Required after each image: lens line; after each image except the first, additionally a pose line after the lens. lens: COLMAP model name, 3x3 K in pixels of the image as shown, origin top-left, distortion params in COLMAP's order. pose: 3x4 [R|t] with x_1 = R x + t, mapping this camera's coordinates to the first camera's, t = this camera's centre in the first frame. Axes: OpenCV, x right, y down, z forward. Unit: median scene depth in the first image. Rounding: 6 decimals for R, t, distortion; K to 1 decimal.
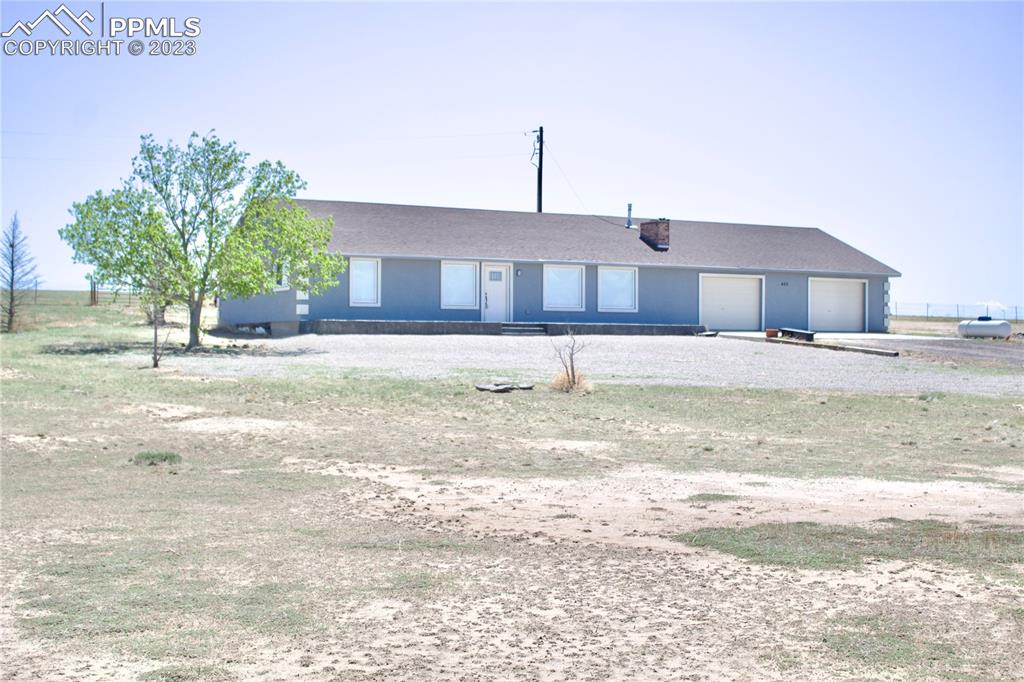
lens RADIAL K [[1670.6, 0, 514.4], [0, 1670.6, 339.9], [0, 0, 1]] dist [0.027509, 0.000000]
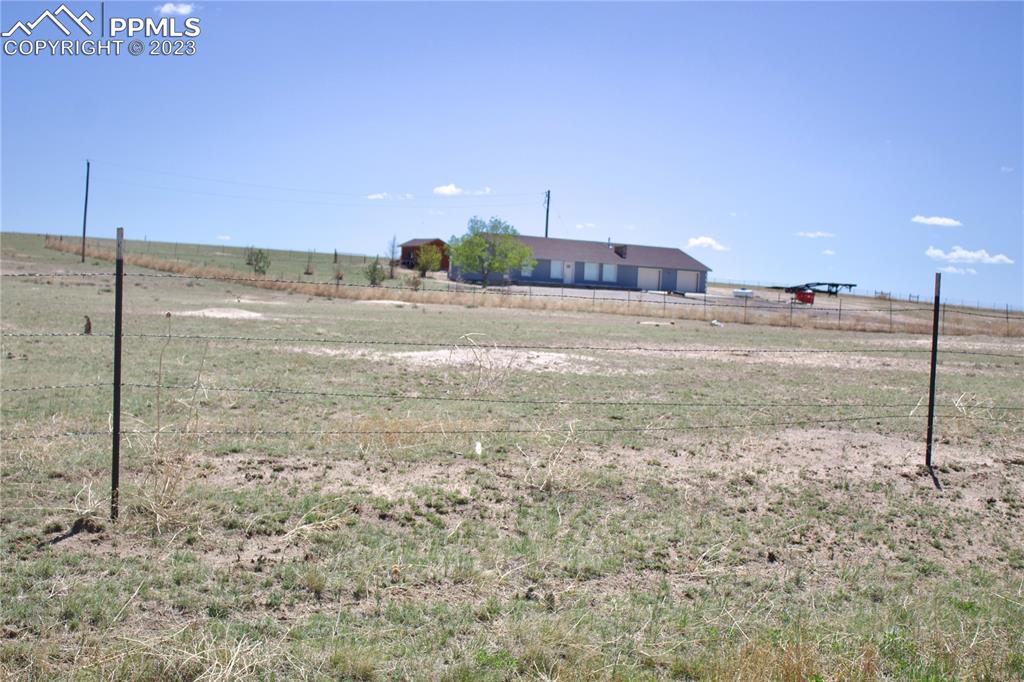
lens RADIAL K [[1462.3, 0, 509.5], [0, 1462.3, 341.4], [0, 0, 1]] dist [-0.079061, 0.000000]
pose [[0.990649, 0.039357, 0.130634, -0.395742], [-0.045320, 0.998047, 0.042994, -0.013807], [-0.128687, -0.048512, 0.990498, -1.282619]]
